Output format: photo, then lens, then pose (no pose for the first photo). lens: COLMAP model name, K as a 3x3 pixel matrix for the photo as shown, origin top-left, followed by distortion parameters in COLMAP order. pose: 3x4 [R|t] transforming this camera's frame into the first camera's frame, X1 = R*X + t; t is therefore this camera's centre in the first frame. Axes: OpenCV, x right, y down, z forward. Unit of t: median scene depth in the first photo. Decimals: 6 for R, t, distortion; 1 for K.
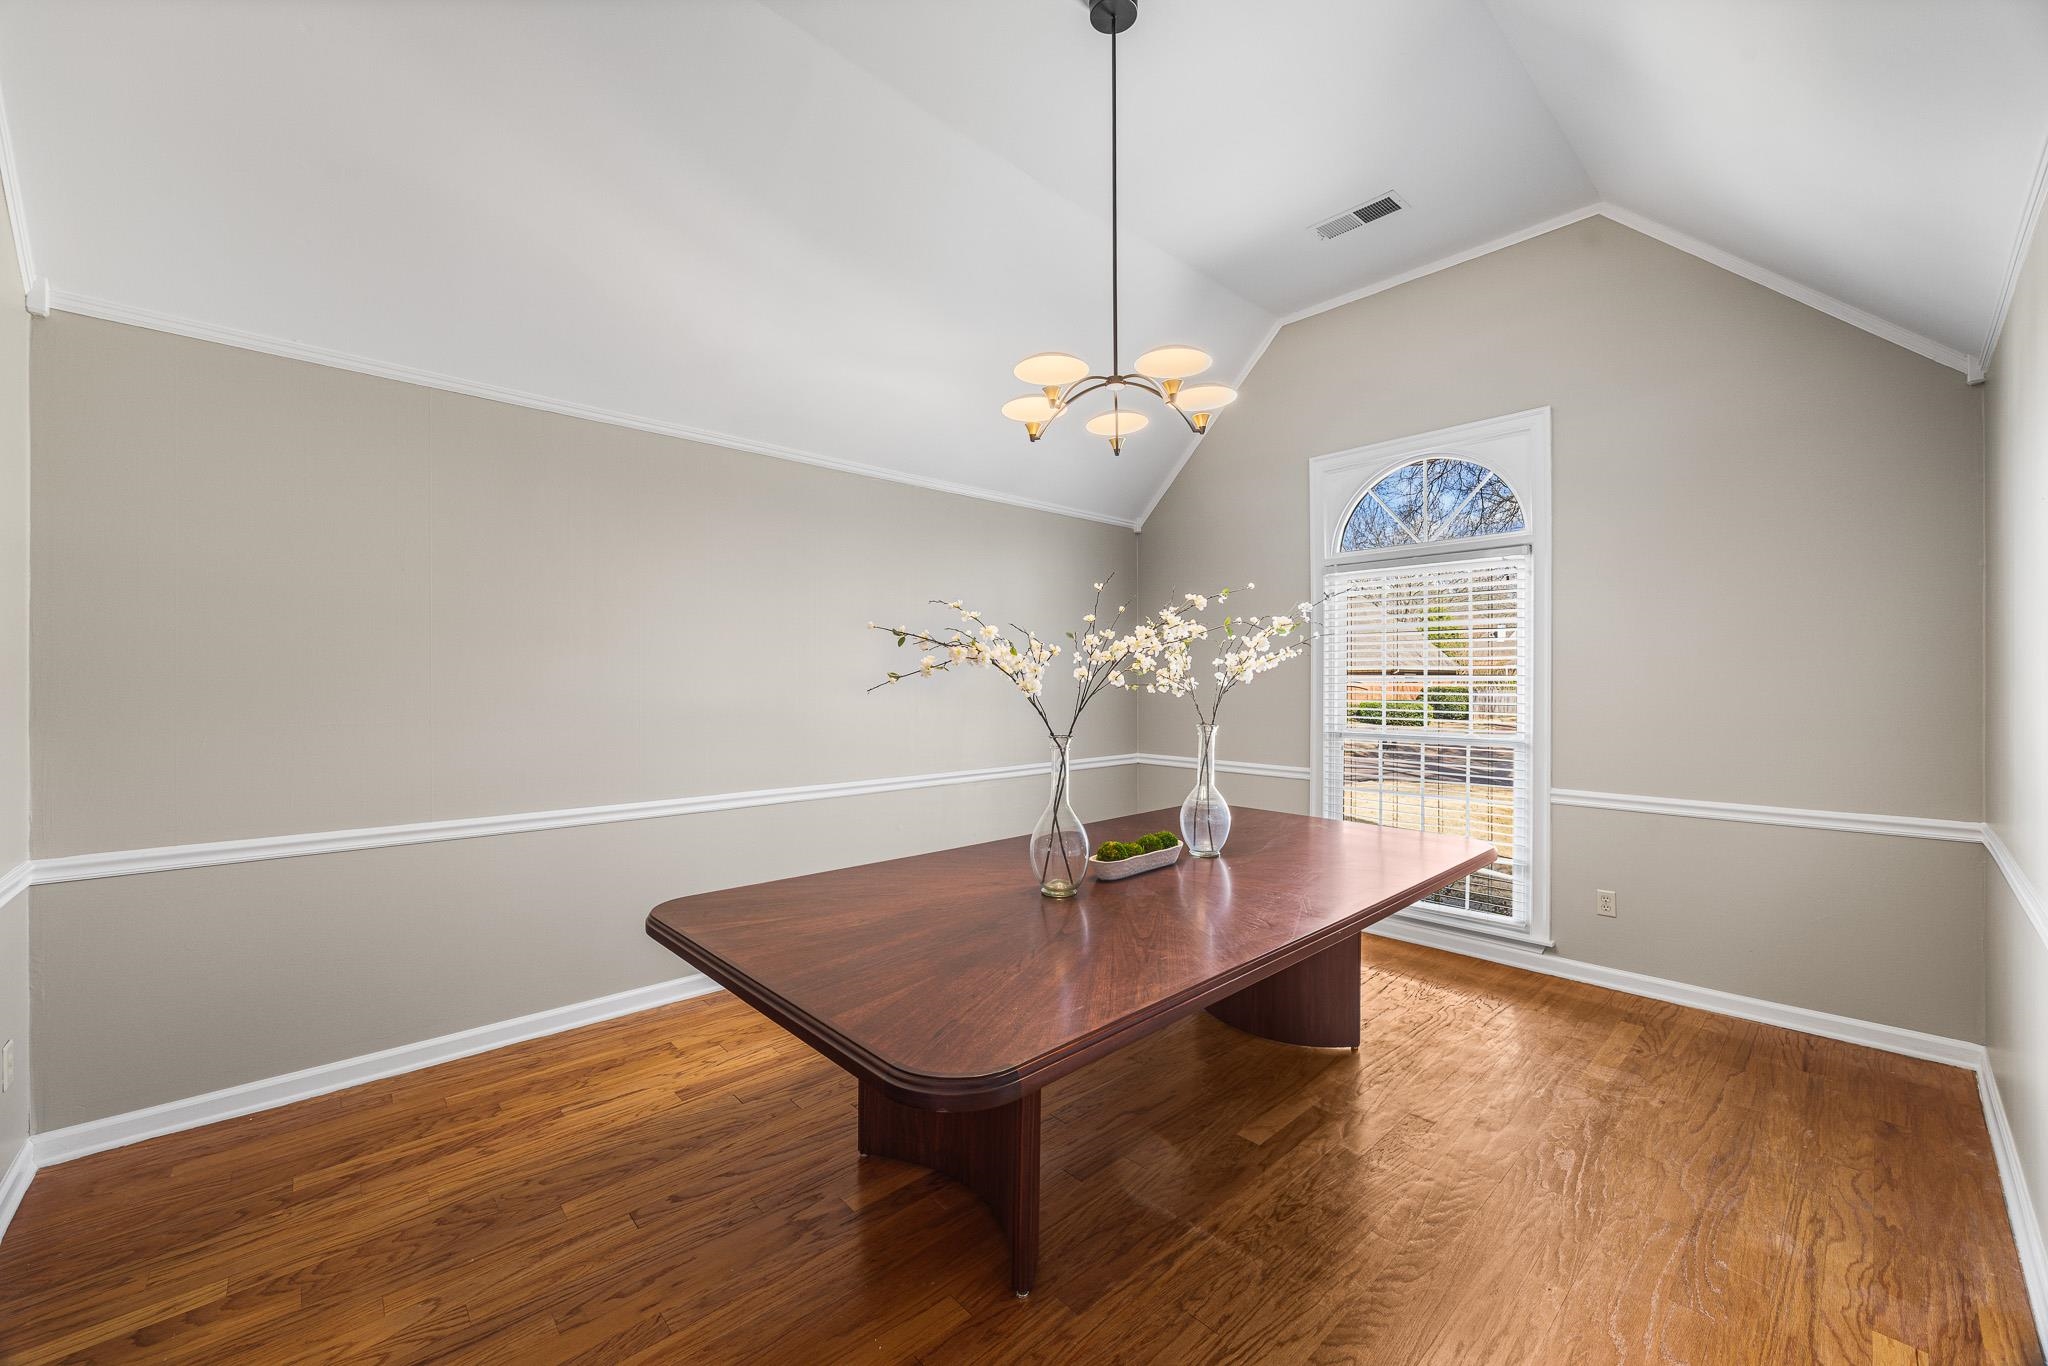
lens RADIAL K [[787.2, 0, 1020.7], [0, 787.2, 686.5], [0, 0, 1]] dist [-0.006259, -0.000006]
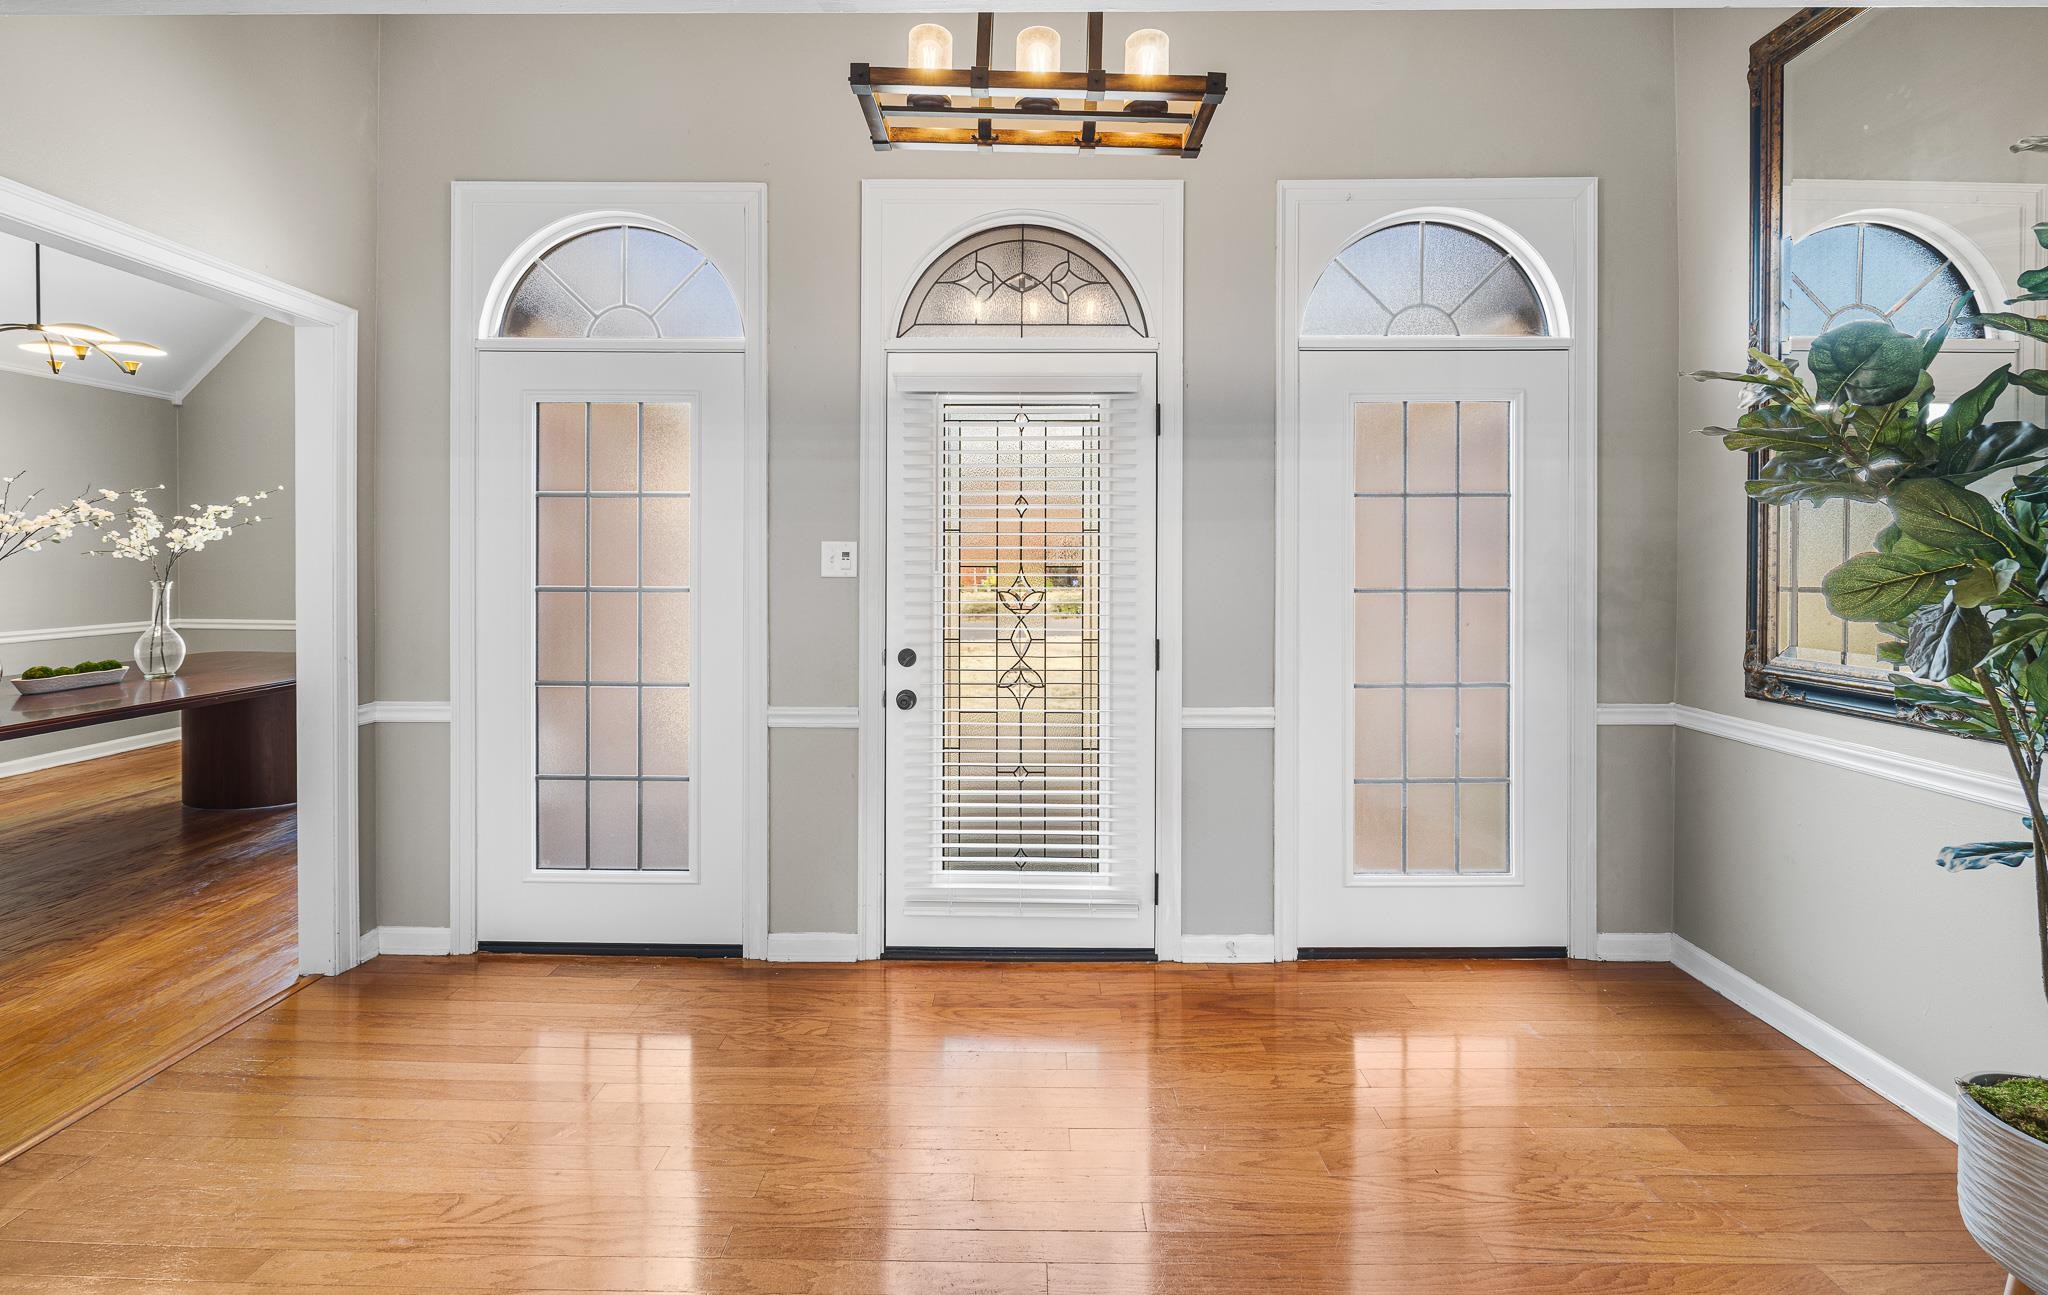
lens RADIAL K [[857.8, 0, 1026.6], [0, 857.8, 568.5], [0, 0, 1]] dist [-0.002230, -0.000169]
pose [[0.682045, -0.003306, 0.731302, 0.186166], [0.000048, 0.999990, 0.004475, 0.021479], [-0.731310, -0.003017, 0.682039, -1.164792]]
